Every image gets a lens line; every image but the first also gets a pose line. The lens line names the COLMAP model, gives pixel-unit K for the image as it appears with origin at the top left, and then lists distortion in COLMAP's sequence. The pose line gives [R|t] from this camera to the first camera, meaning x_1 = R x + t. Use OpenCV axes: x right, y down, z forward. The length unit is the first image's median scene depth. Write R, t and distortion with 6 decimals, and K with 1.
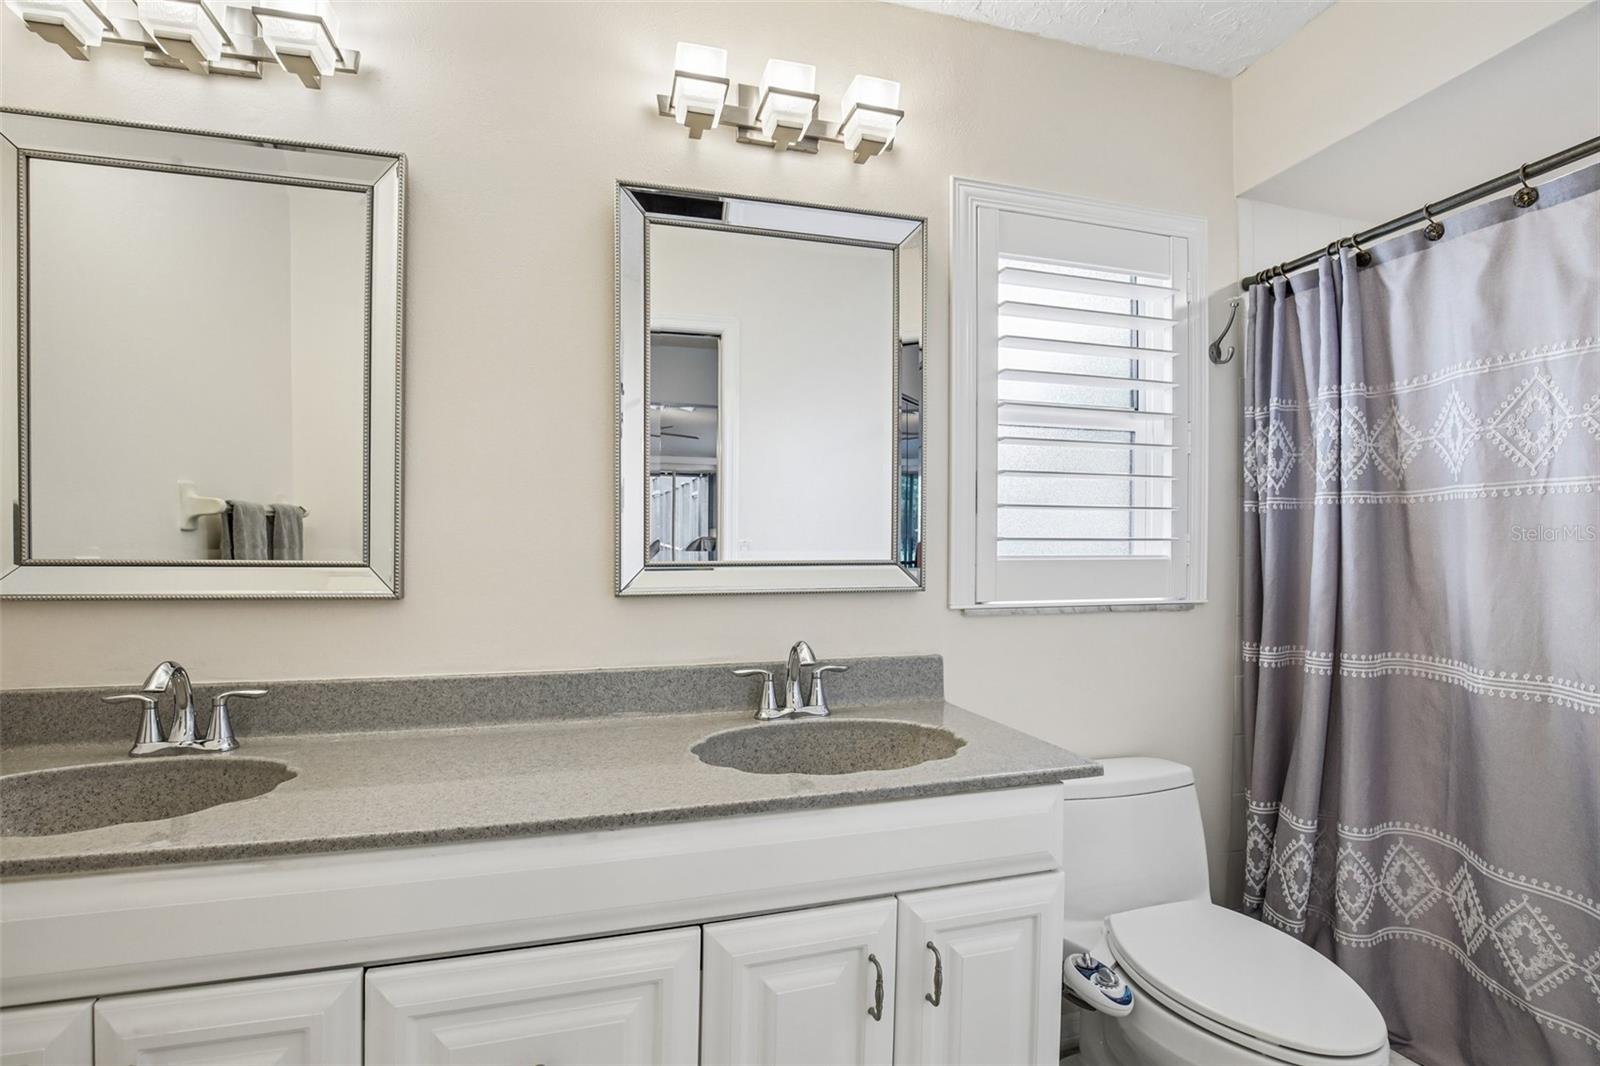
lens RADIAL K [[734.5, 0, 811.5], [0, 734.5, 534.7], [0, 0, 1]] dist [-0.031384, 0.004211]
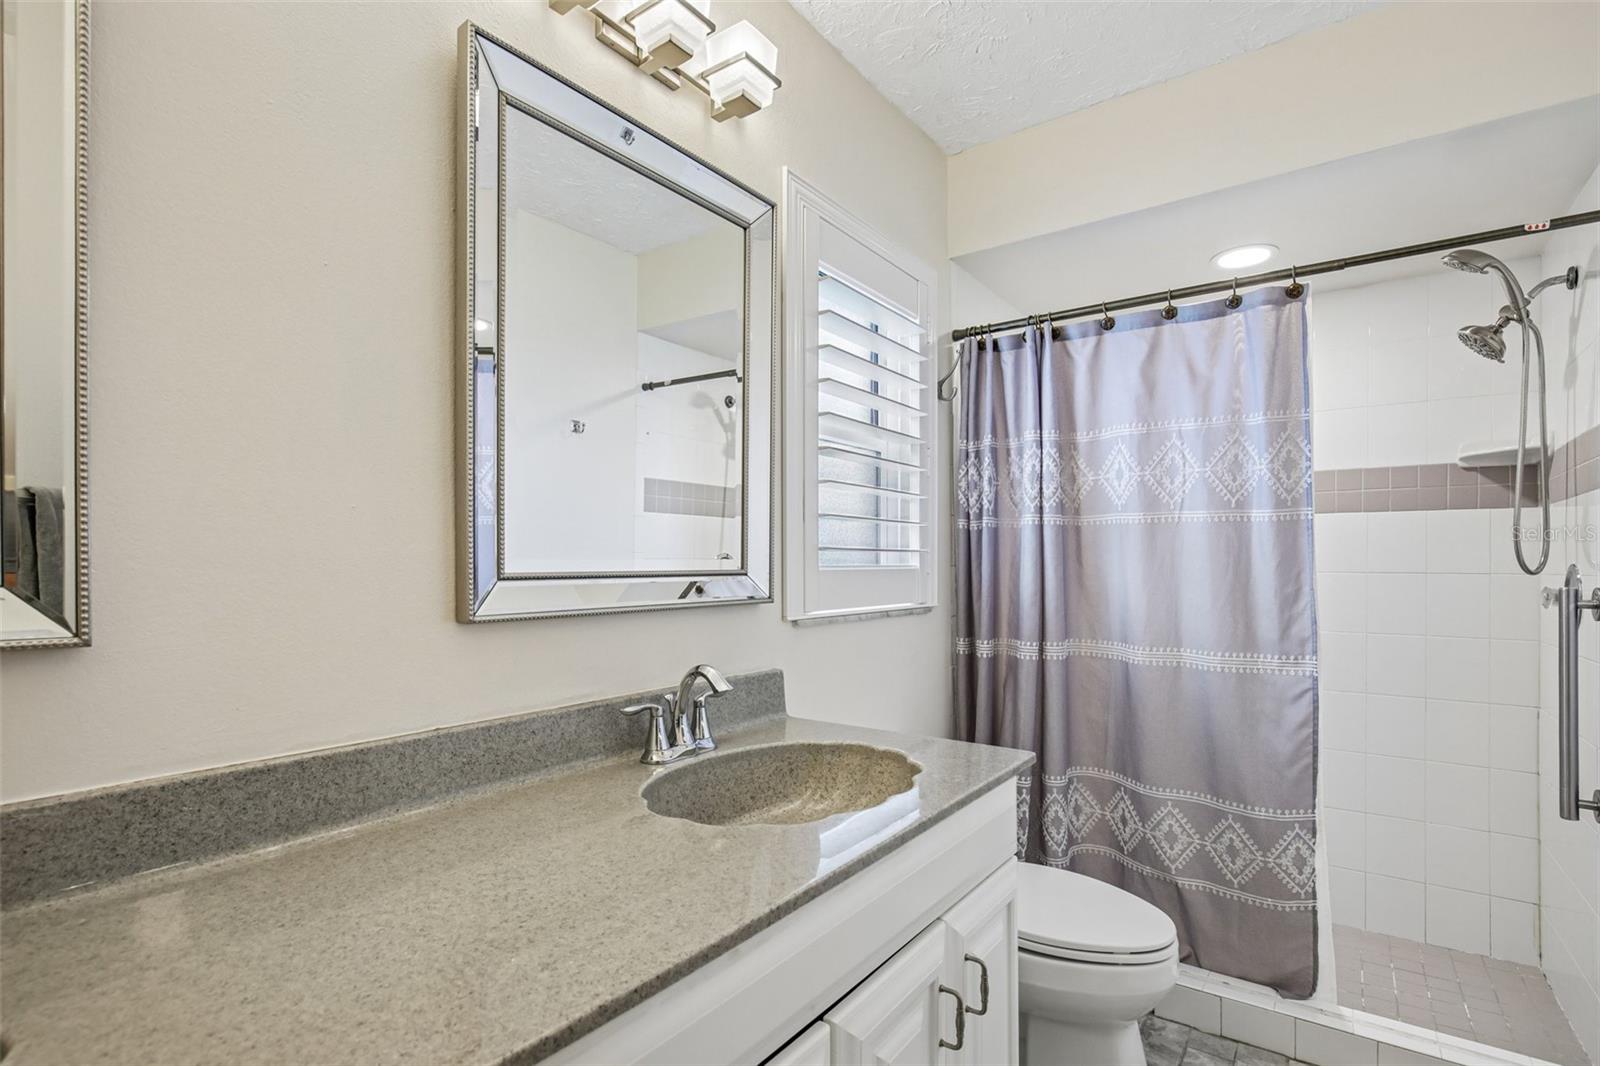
lens RADIAL K [[734.5, 0, 842.4], [0, 734.5, 561.2], [0, 0, 1]] dist [-0.031384, 0.004211]
pose [[0.799072, 0.002957, 0.601228, -0.353020], [-0.015165, 0.999769, 0.015237, 0.008455], [-0.601044, -0.021293, 0.798932, 0.202971]]
